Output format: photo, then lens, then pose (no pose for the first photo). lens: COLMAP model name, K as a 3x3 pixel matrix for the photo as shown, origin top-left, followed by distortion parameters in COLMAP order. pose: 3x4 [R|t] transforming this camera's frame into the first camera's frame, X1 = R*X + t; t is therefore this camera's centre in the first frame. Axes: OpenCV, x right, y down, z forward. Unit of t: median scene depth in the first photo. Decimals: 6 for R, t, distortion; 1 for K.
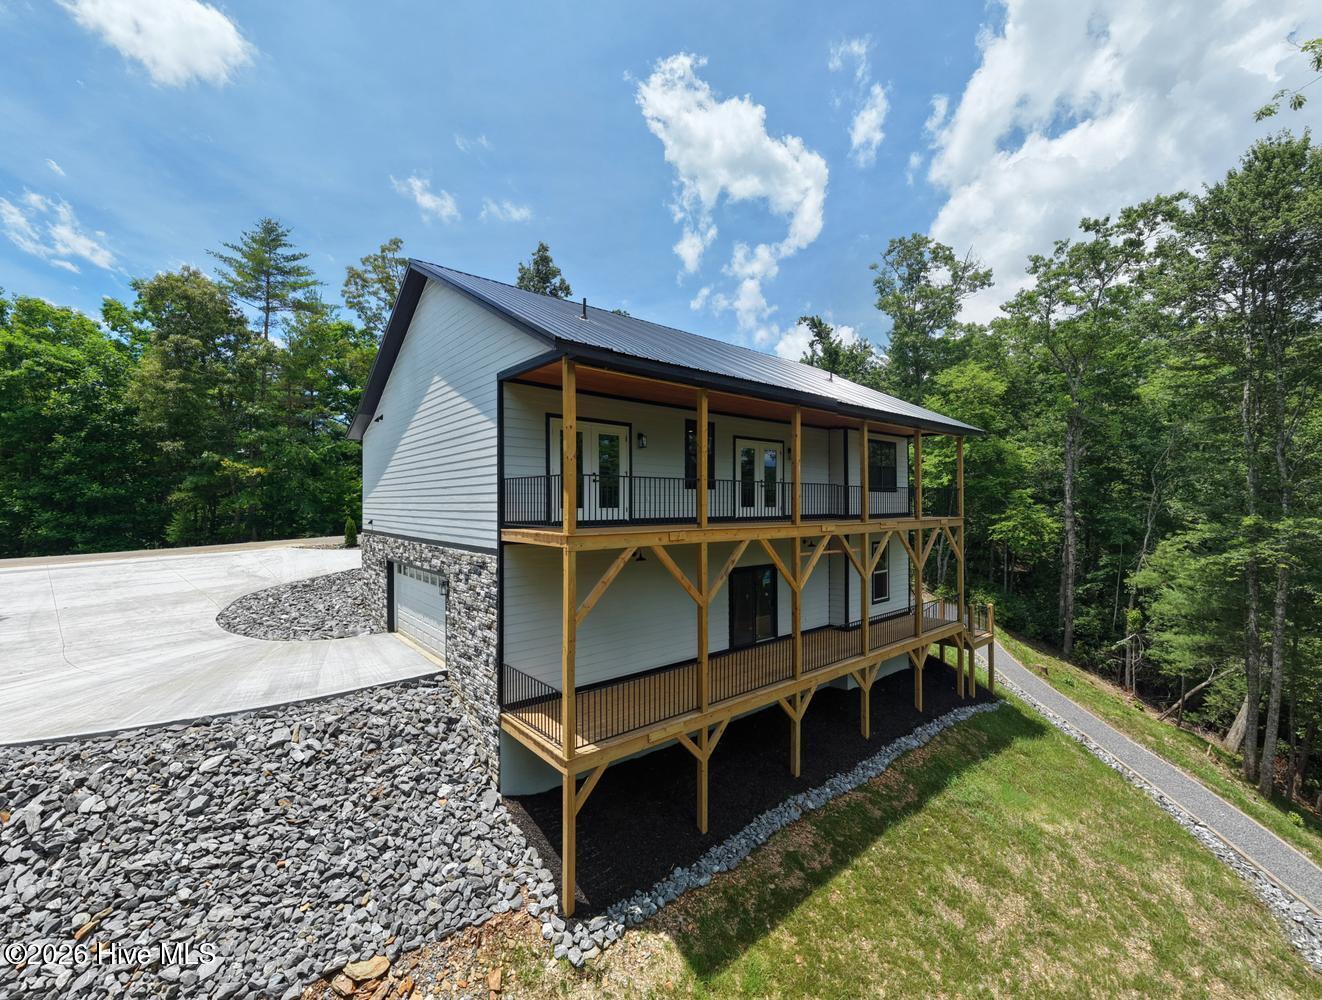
lens RADIAL K [[555.4, 0, 663.2], [0, 555.4, 499.7], [0, 0, 1]] dist [0.026746, -0.000033]
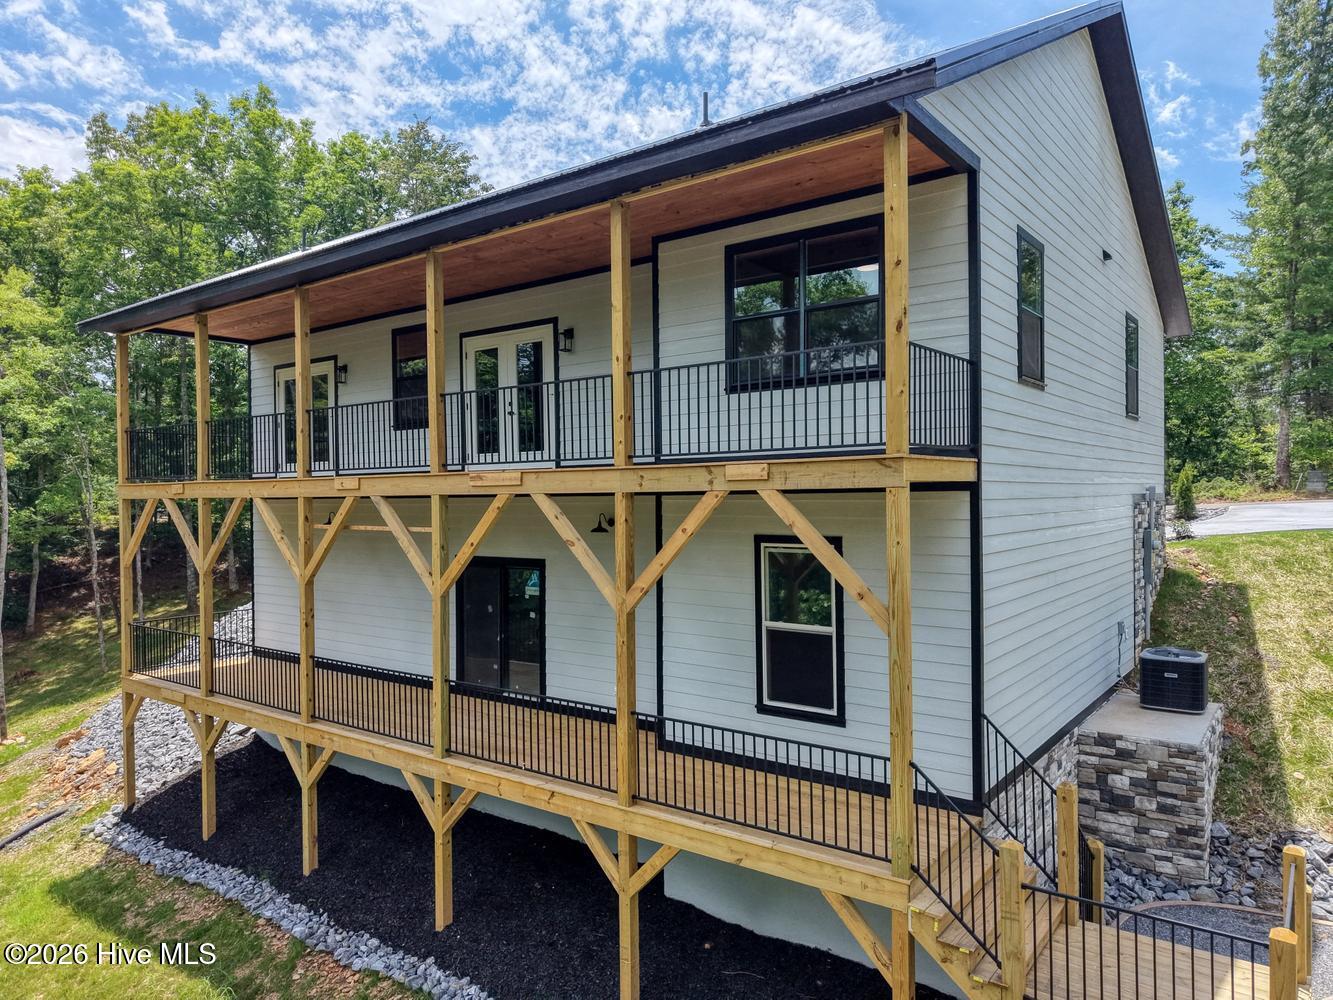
lens RADIAL K [[889.8, 0, 680.0], [0, 889.8, 493.4], [0, 0, 1]] dist [0.005467, -0.006647]
pose [[0.219038, -0.000533, -0.975716, 1.104935], [0.020742, 0.999776, 0.004110, 0.057017], [0.975496, -0.021138, 0.219000, 1.005632]]
